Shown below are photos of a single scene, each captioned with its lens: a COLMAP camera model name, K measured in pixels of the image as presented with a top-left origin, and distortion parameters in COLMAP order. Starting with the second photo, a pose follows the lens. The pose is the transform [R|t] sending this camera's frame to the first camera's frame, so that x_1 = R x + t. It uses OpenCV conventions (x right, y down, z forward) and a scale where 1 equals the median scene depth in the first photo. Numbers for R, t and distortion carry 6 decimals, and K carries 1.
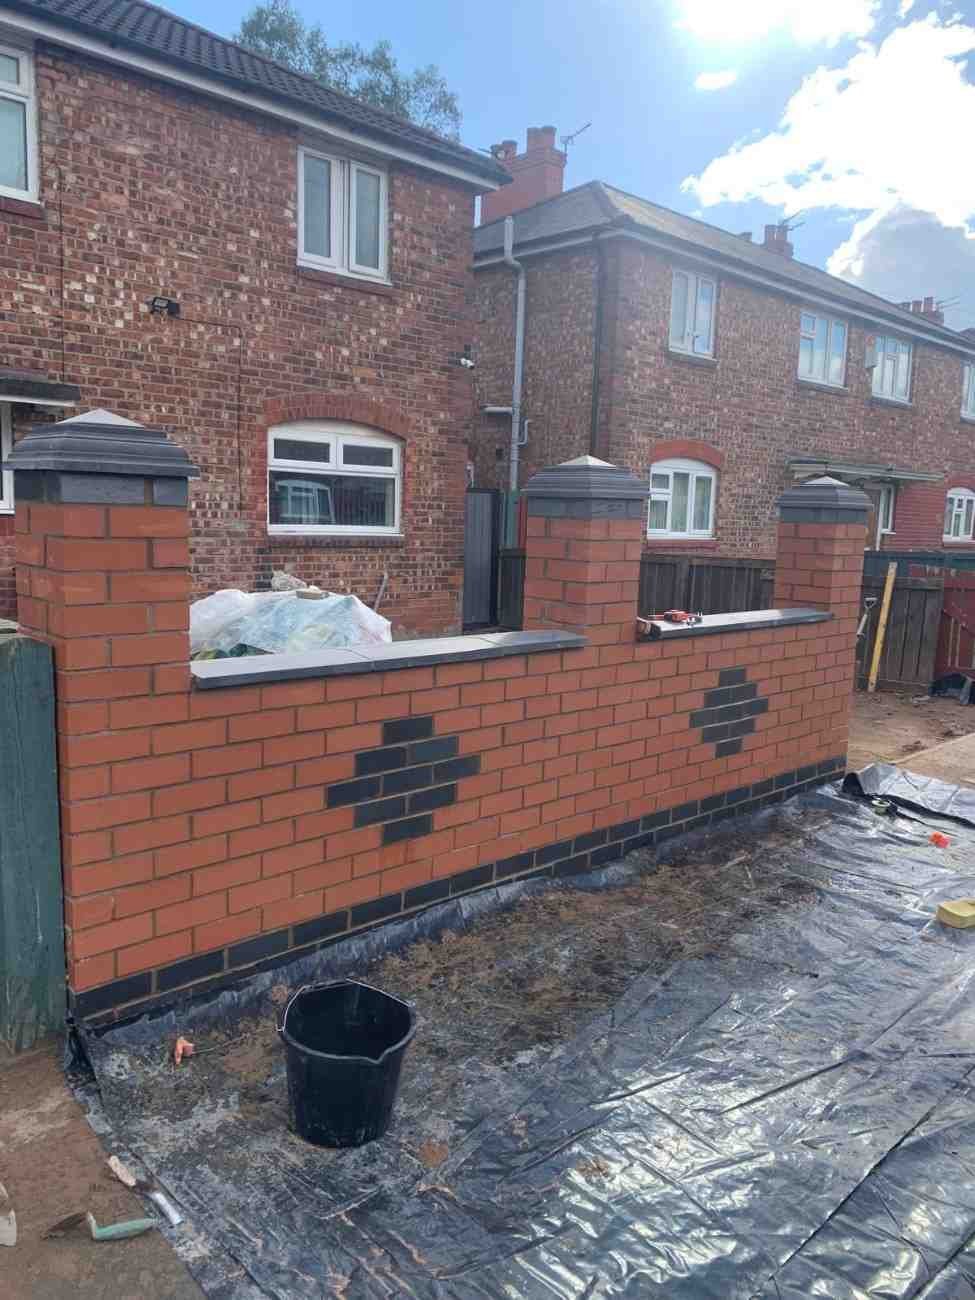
lens RADIAL K [[999.5, 0, 484.6], [0, 999.5, 639.9], [0, 0, 1]] dist [0.003368, 0.016426]
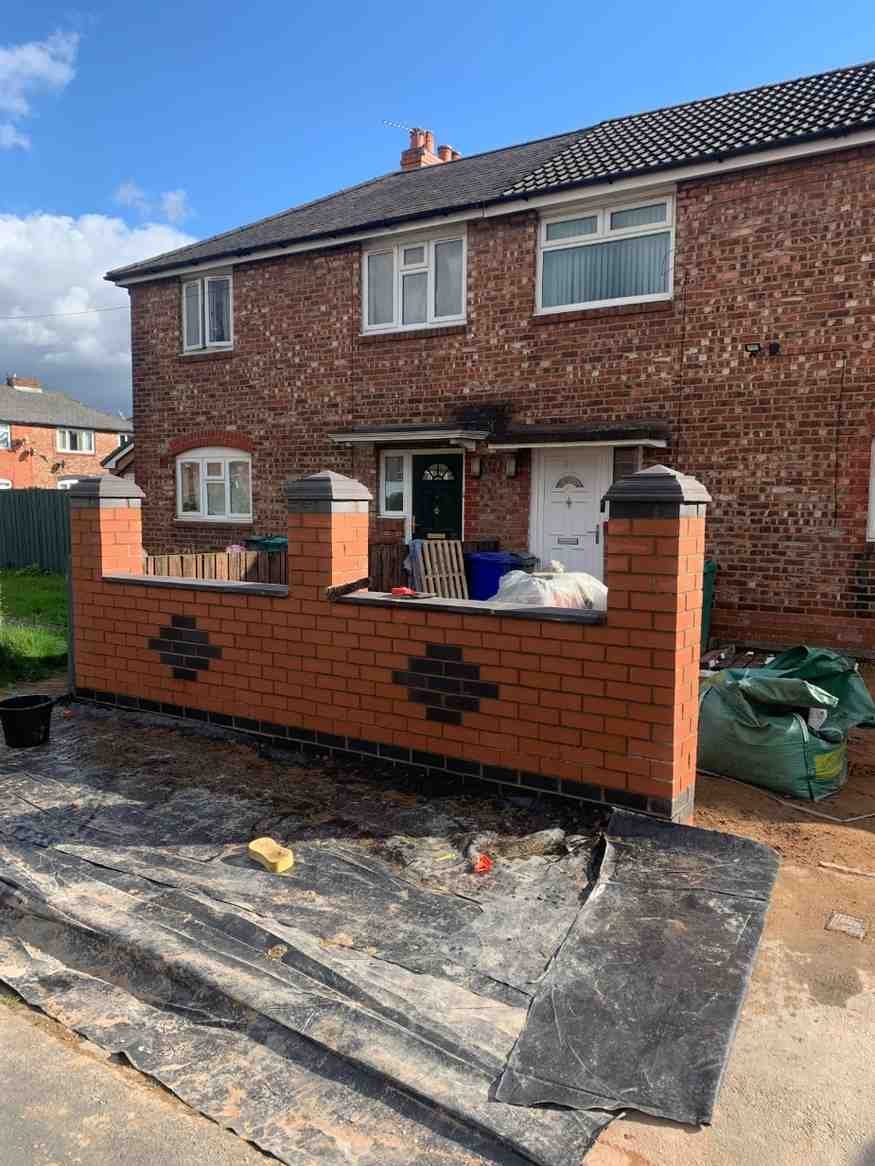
lens RADIAL K [[896.5, 0, 434.1], [0, 896.5, 592.7], [0, 0, 1]] dist [0.003368, 0.016426]
pose [[0.238992, 0.068753, -0.968584, 0.653905], [-0.127240, 0.991107, 0.038956, -0.036222], [0.962649, 0.113932, 0.245615, 0.394678]]
